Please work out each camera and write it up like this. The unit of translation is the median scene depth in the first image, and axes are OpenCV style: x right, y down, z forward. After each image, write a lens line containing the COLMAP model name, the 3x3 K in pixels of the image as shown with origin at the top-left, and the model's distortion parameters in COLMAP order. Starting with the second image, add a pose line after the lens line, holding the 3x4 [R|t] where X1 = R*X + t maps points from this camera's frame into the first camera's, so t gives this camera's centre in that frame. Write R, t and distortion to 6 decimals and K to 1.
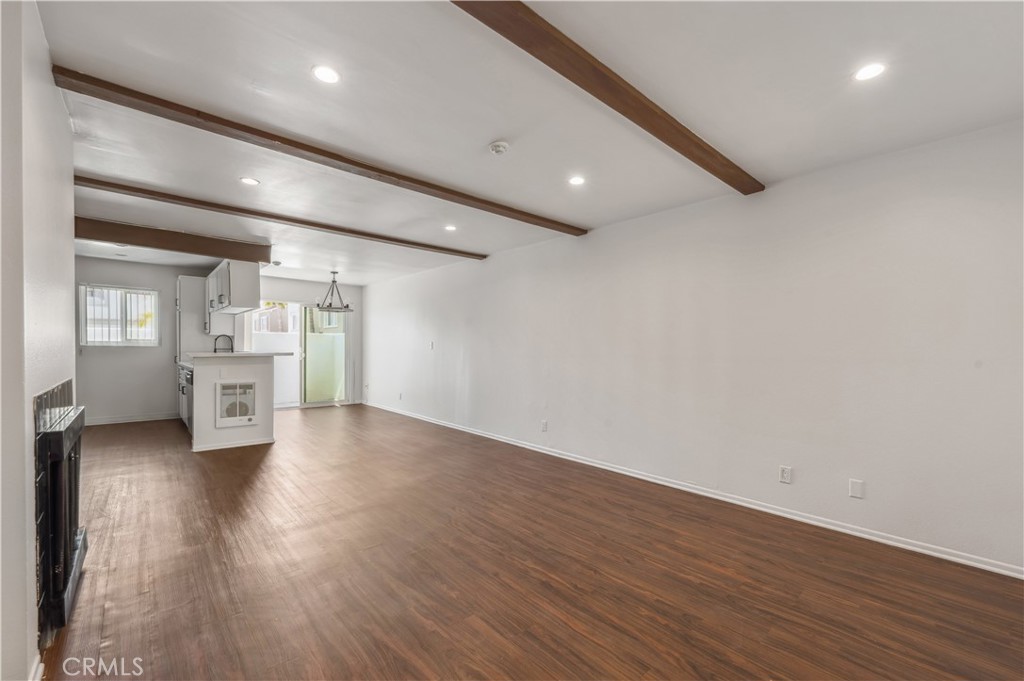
lens RADIAL K [[409.1, 0, 520.9], [0, 409.1, 346.4], [0, 0, 1]] dist [-0.003120, -0.000248]
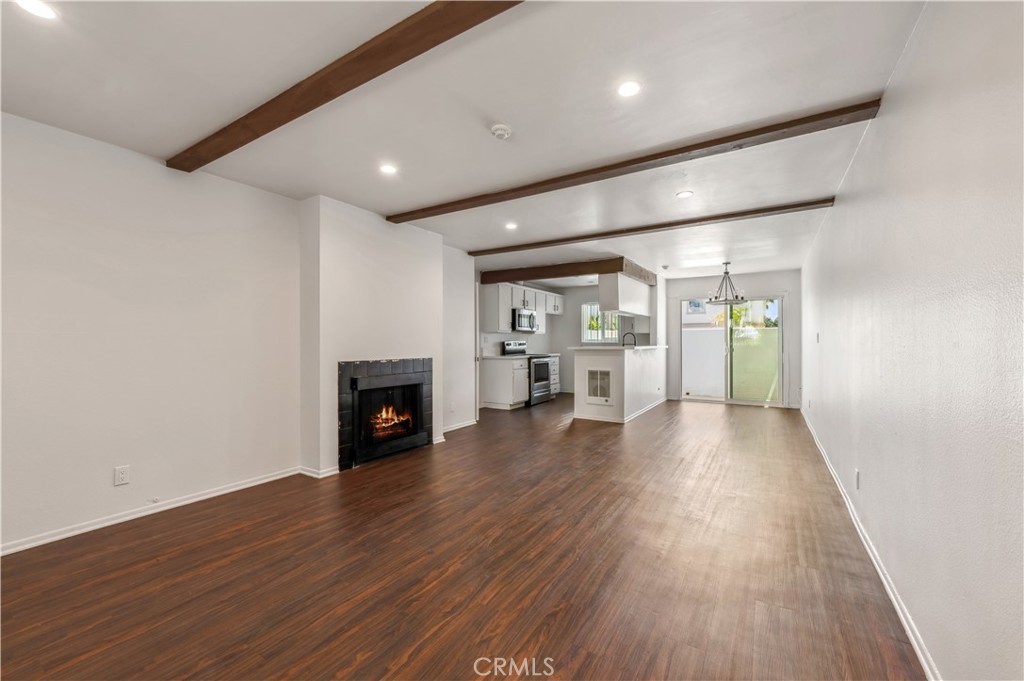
lens RADIAL K [[409.1, 0, 512.8], [0, 409.1, 343.7], [0, 0, 1]] dist [-0.003120, -0.000248]
pose [[0.259784, -0.007142, -0.965640, 0.357099], [0.008669, 0.999950, -0.005063, 0.007564], [0.965628, -0.007056, 0.259833, 0.302287]]
